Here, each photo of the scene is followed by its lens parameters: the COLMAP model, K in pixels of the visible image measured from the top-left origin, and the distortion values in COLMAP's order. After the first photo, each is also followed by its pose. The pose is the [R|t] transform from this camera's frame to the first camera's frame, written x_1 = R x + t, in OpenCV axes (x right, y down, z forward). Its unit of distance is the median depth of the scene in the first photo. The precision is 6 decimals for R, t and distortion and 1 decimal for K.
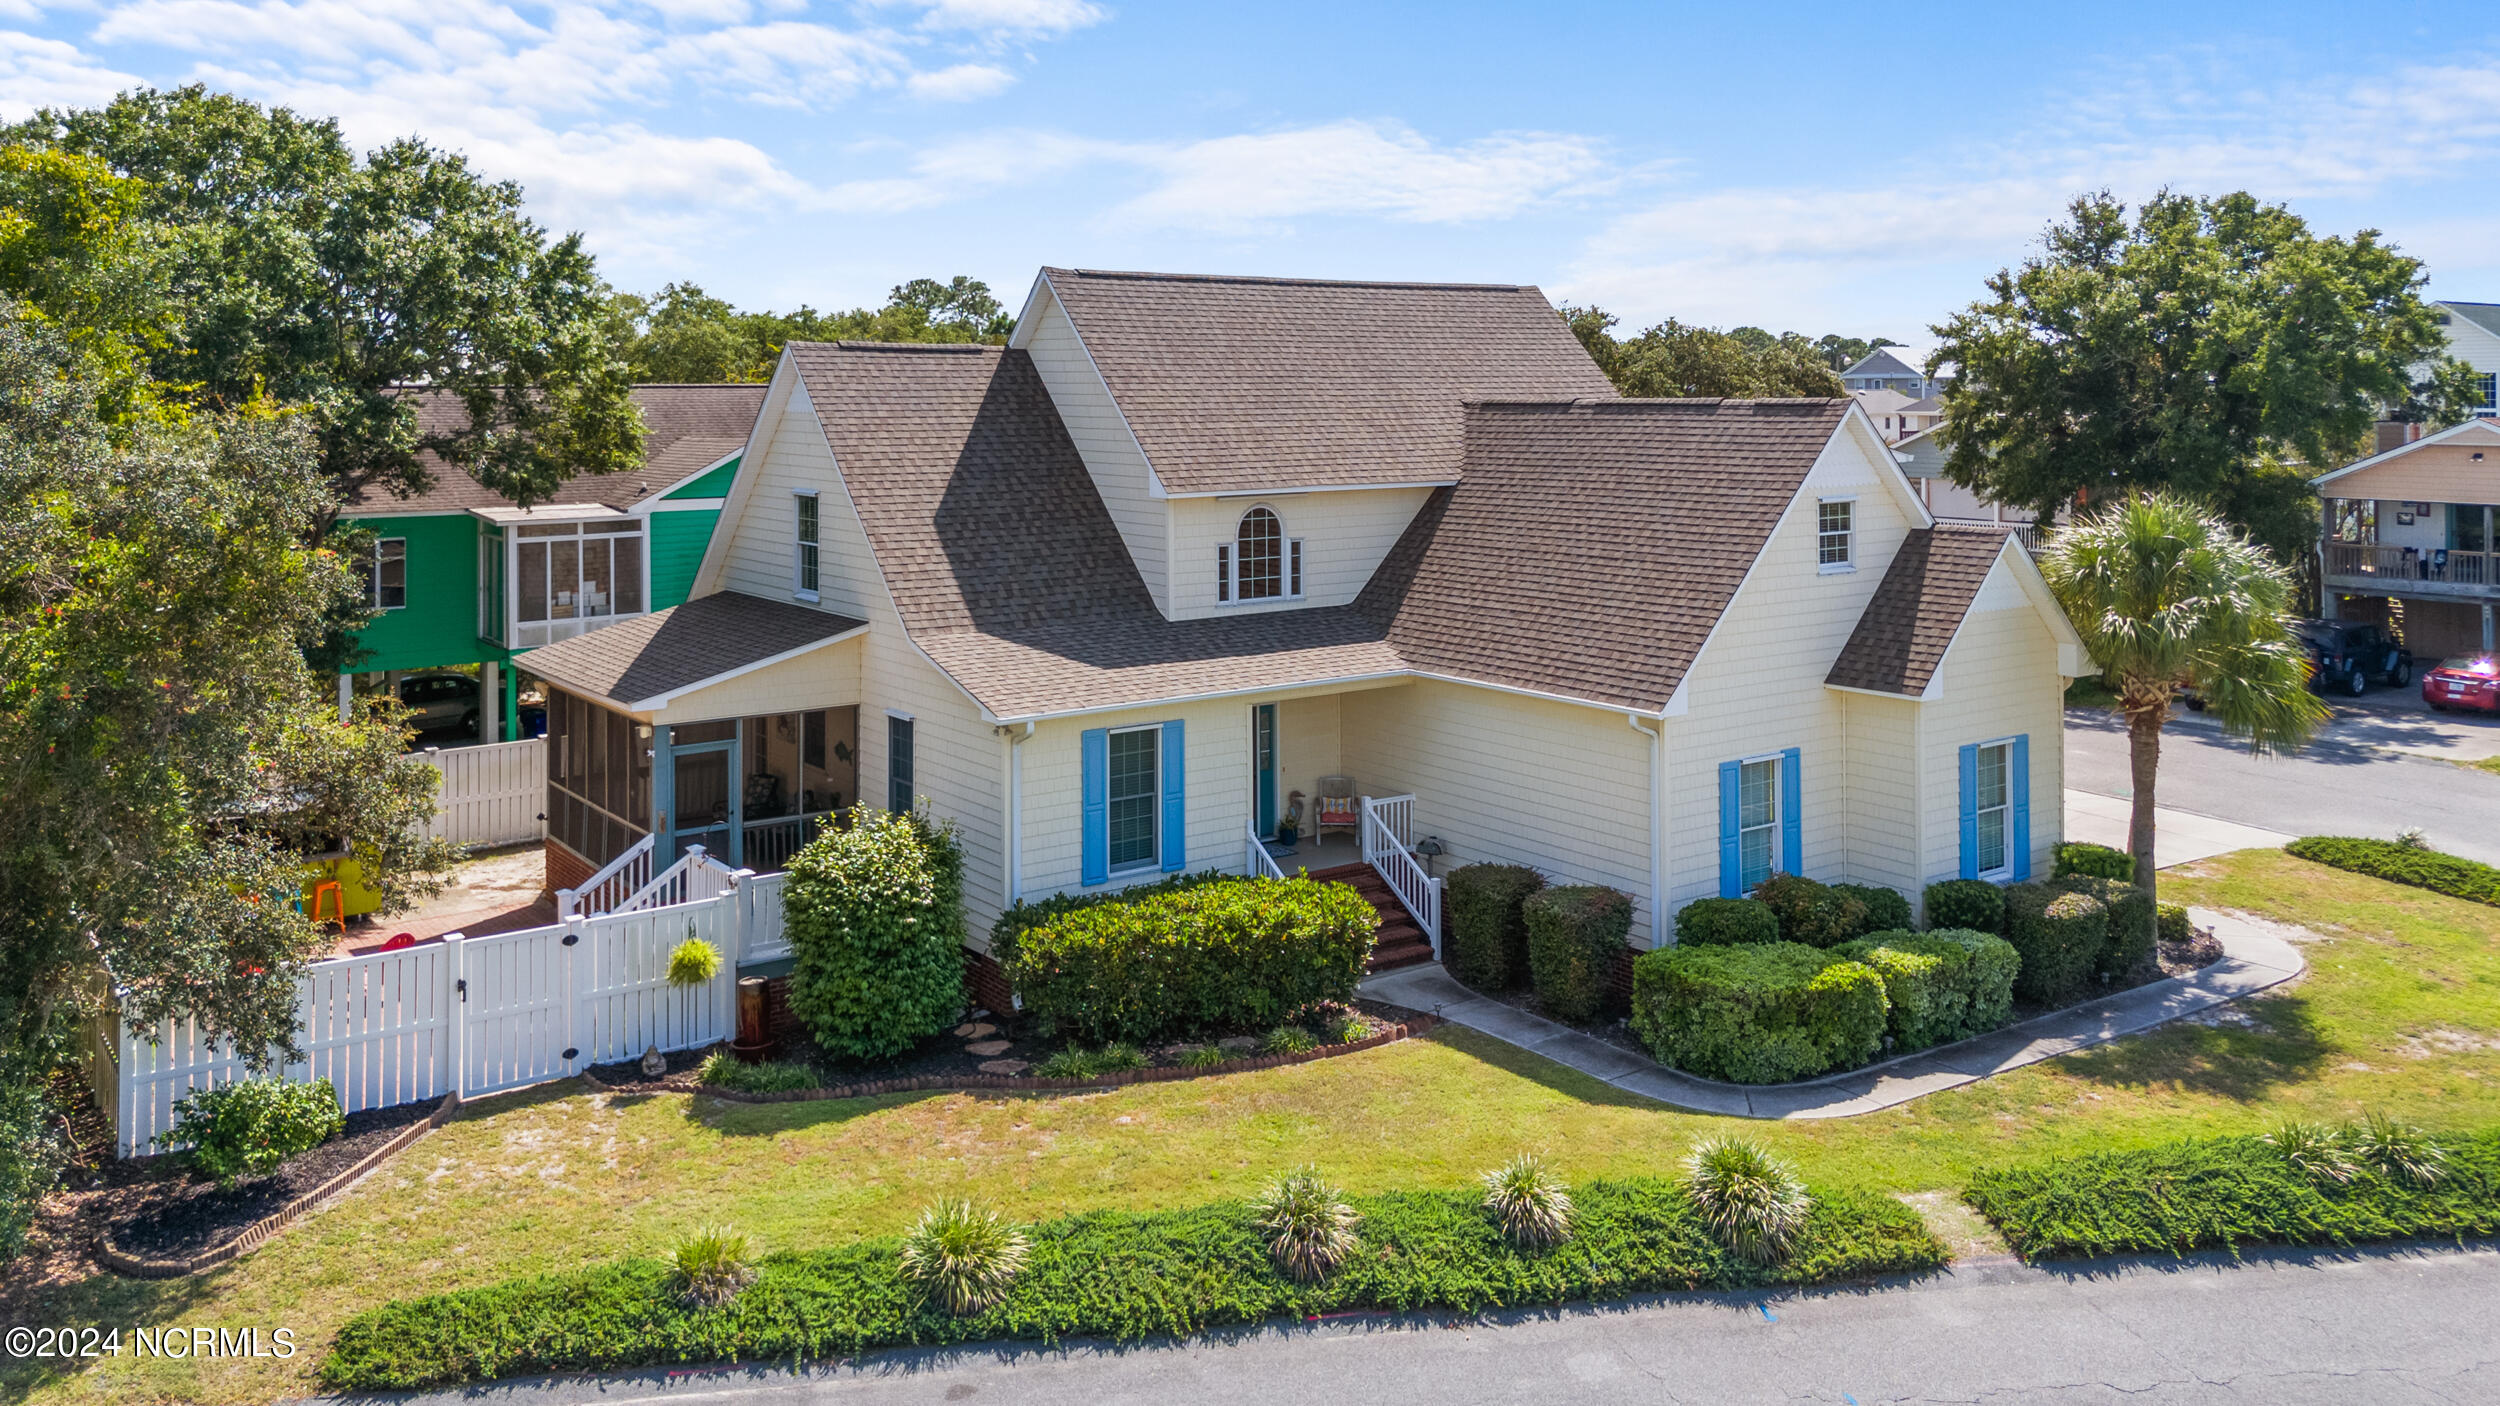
lens RADIAL K [[1939.4, 0, 1250.2], [0, 1939.4, 422.6], [0, 0, 1]] dist [0.023428, 0.003105]
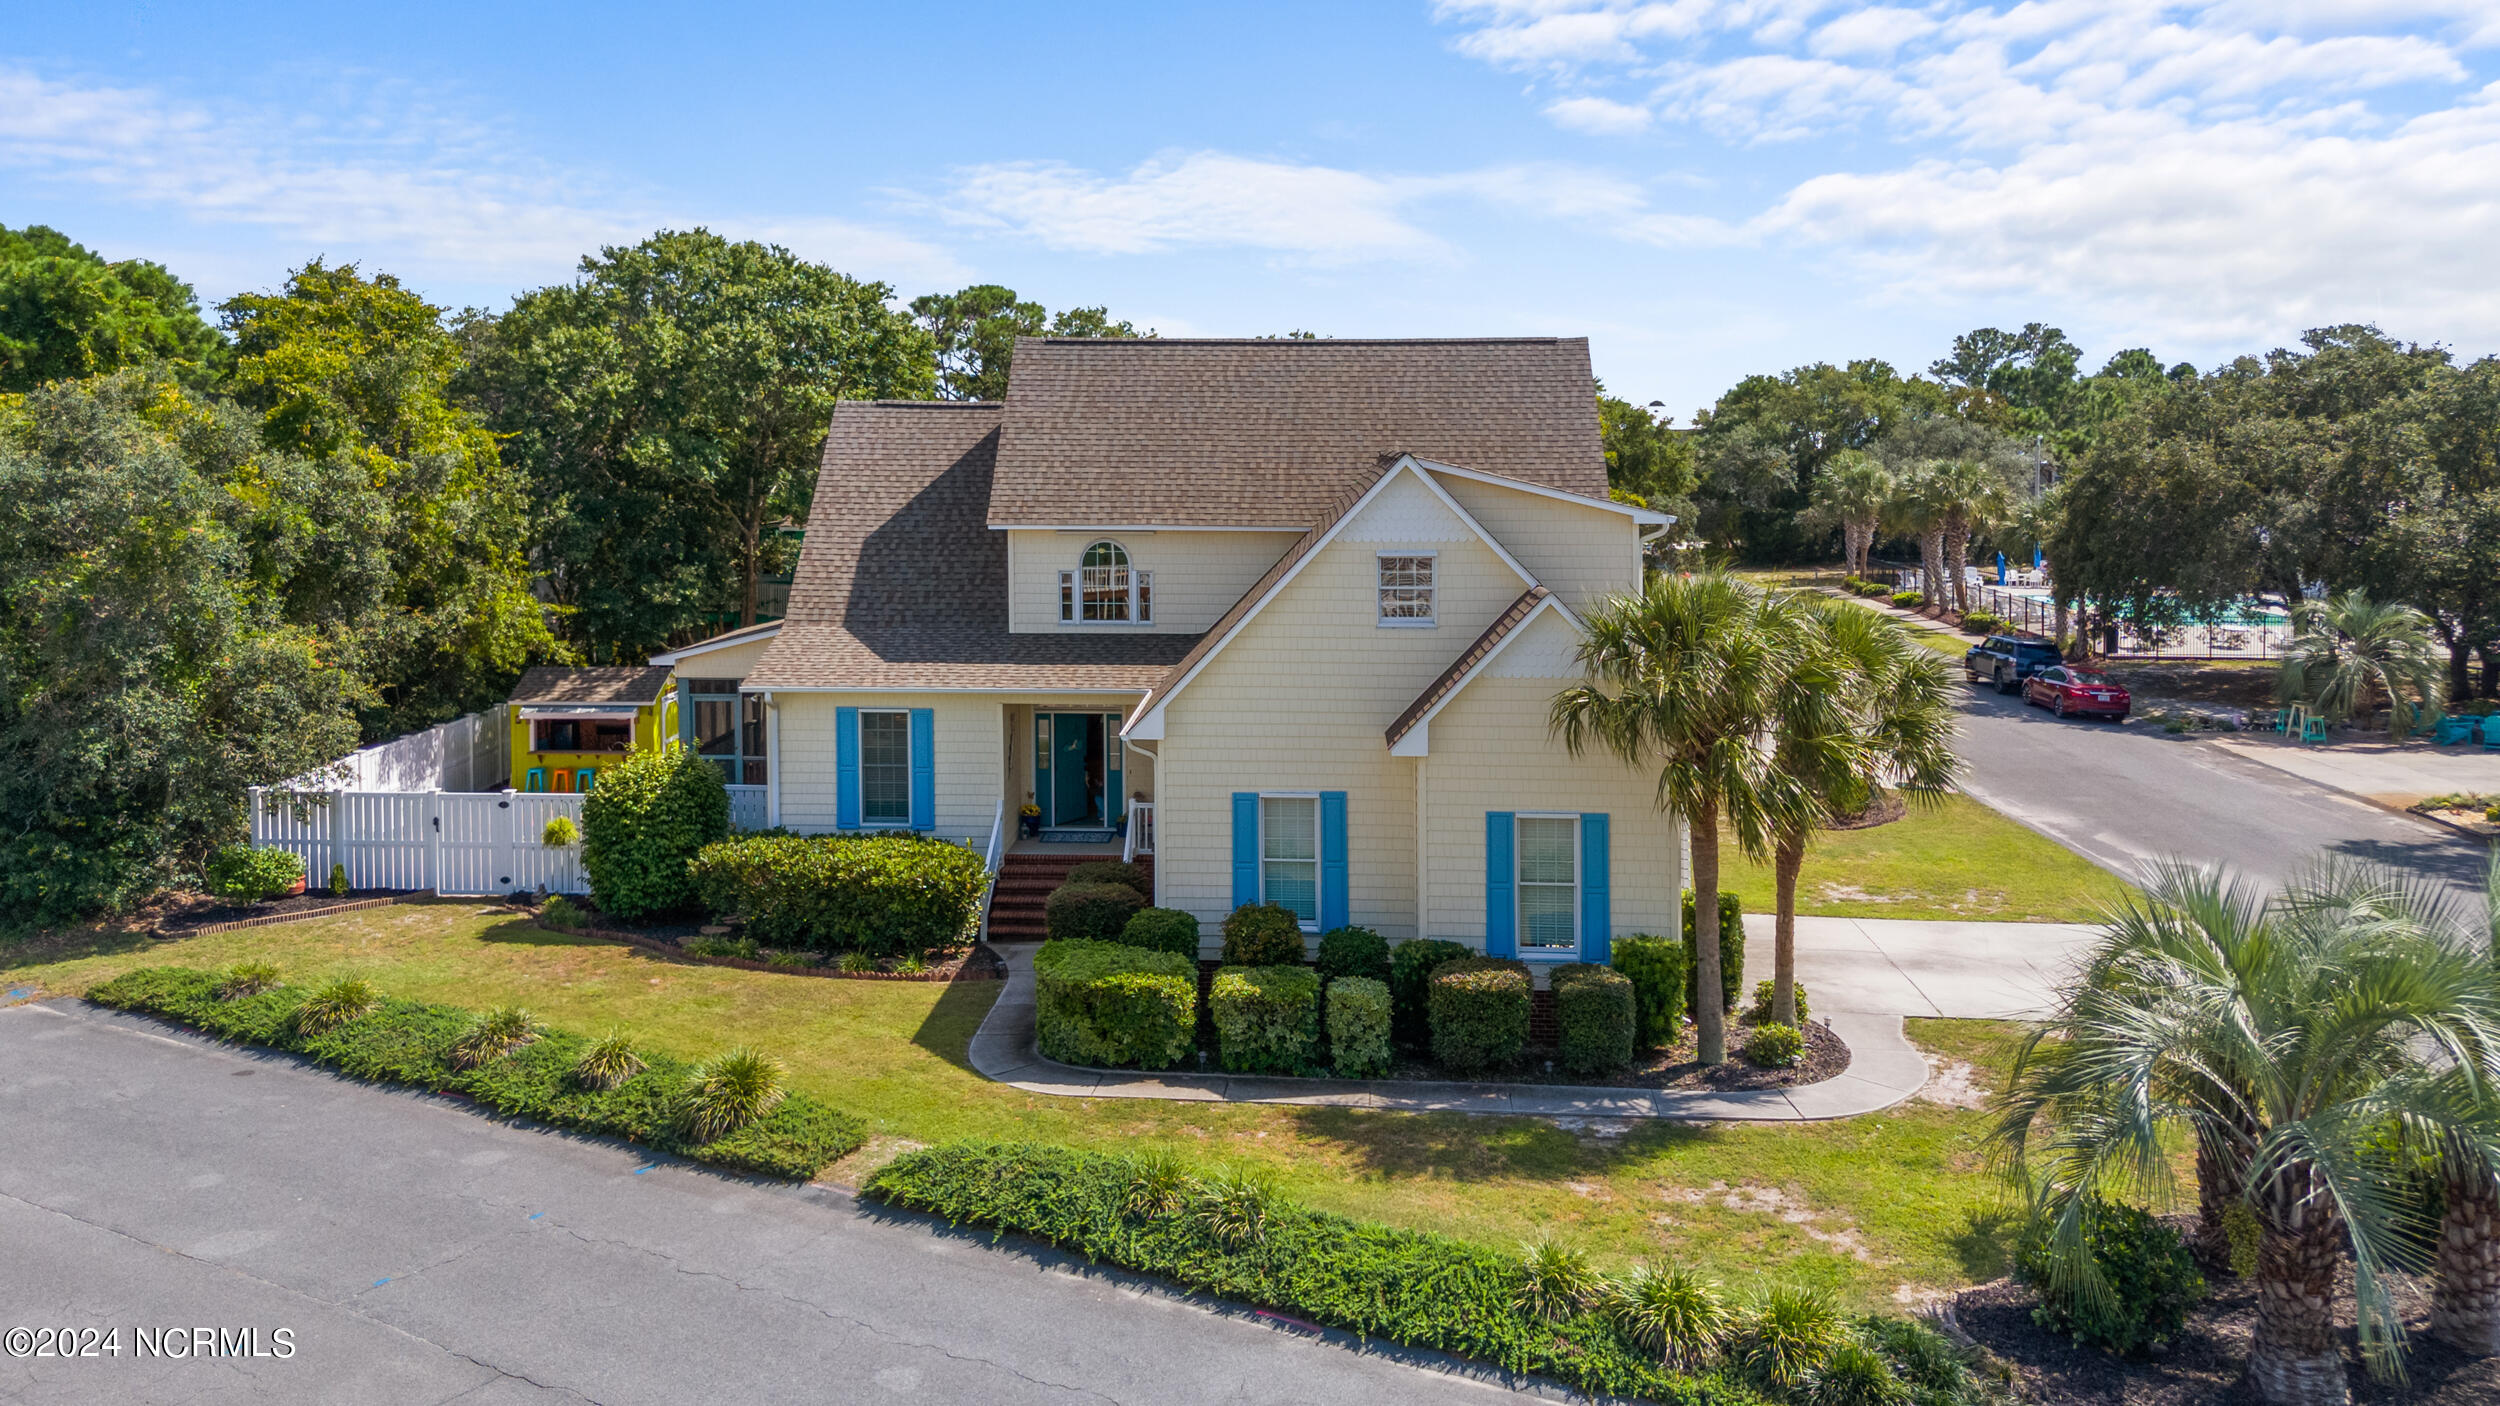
lens RADIAL K [[1920.8, 0, 1248.8], [0, 1920.8, 539.8], [0, 0, 1]] dist [0.026908, 0.004679]
pose [[0.781748, 0.039634, -0.622333, 0.851172], [-0.018647, 0.999018, 0.040200, -0.005353], [0.623315, -0.019821, 0.781719, 0.175690]]
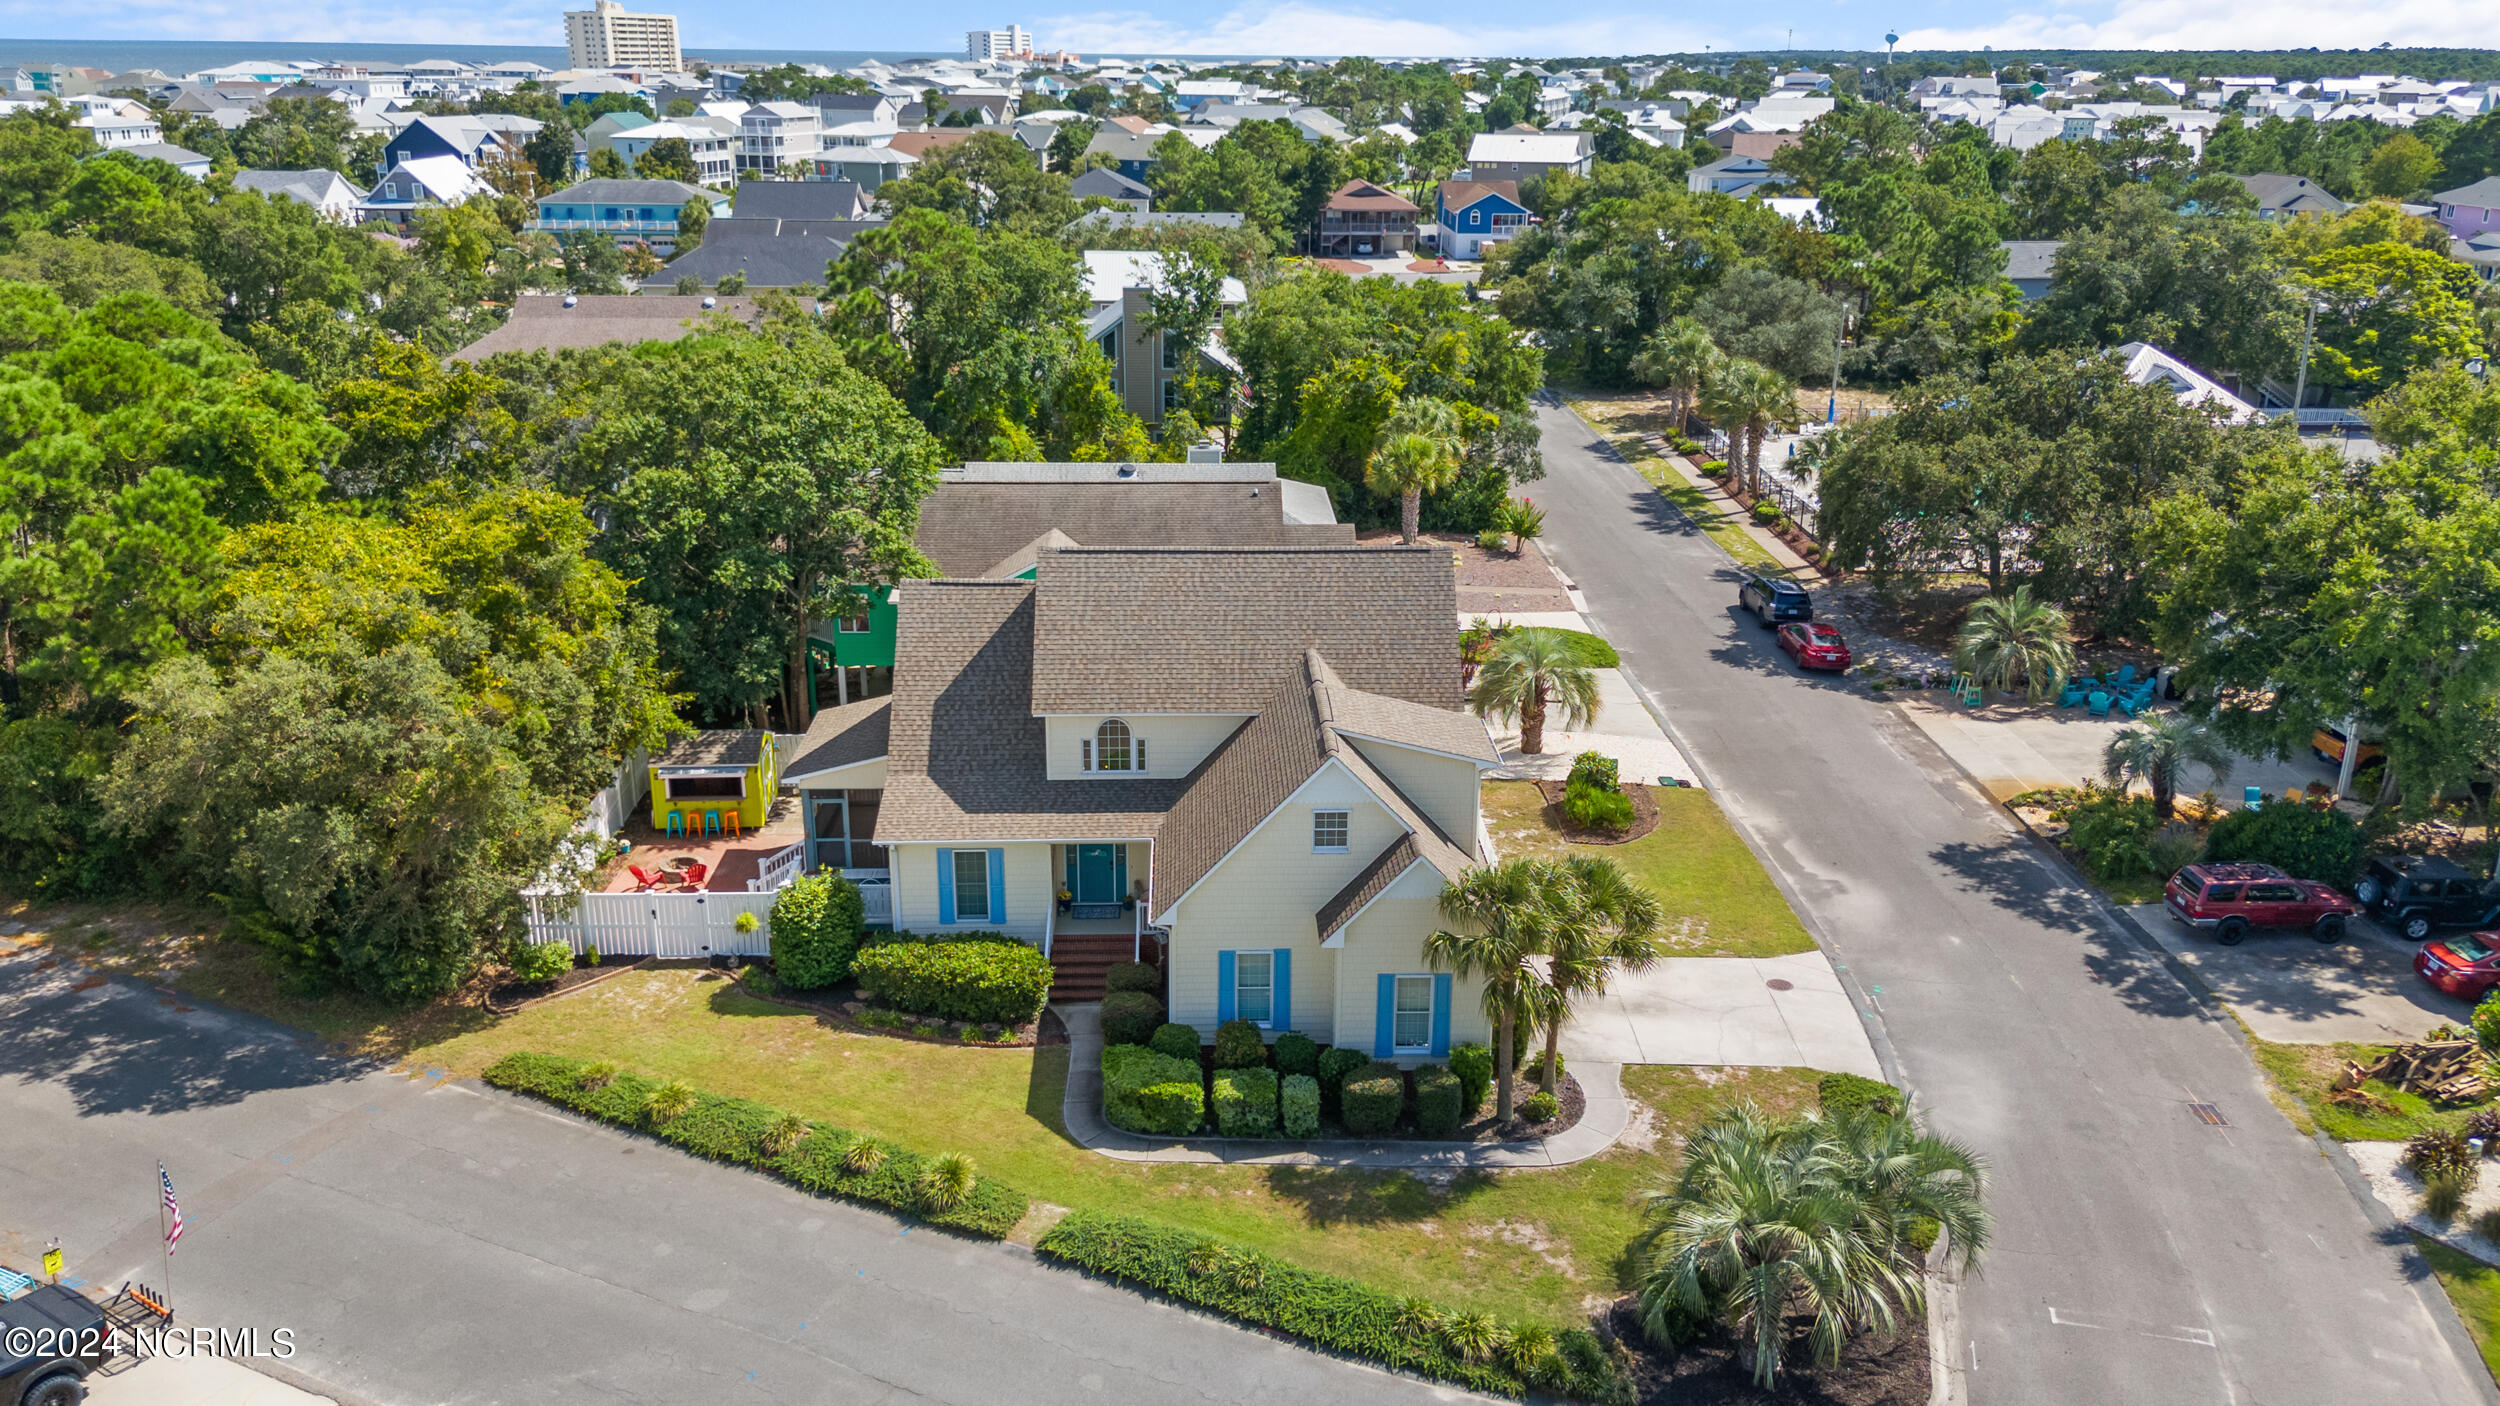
lens RADIAL K [[1908.4, 0, 1250.0], [0, 1908.4, 703.0], [0, 0, 1]] dist [0.039323, -0.008356]
pose [[0.824730, 0.191687, -0.532049, 1.054557], [-0.020997, 0.950534, 0.309912, -0.521129], [0.565136, -0.244422, 0.787959, -0.235084]]
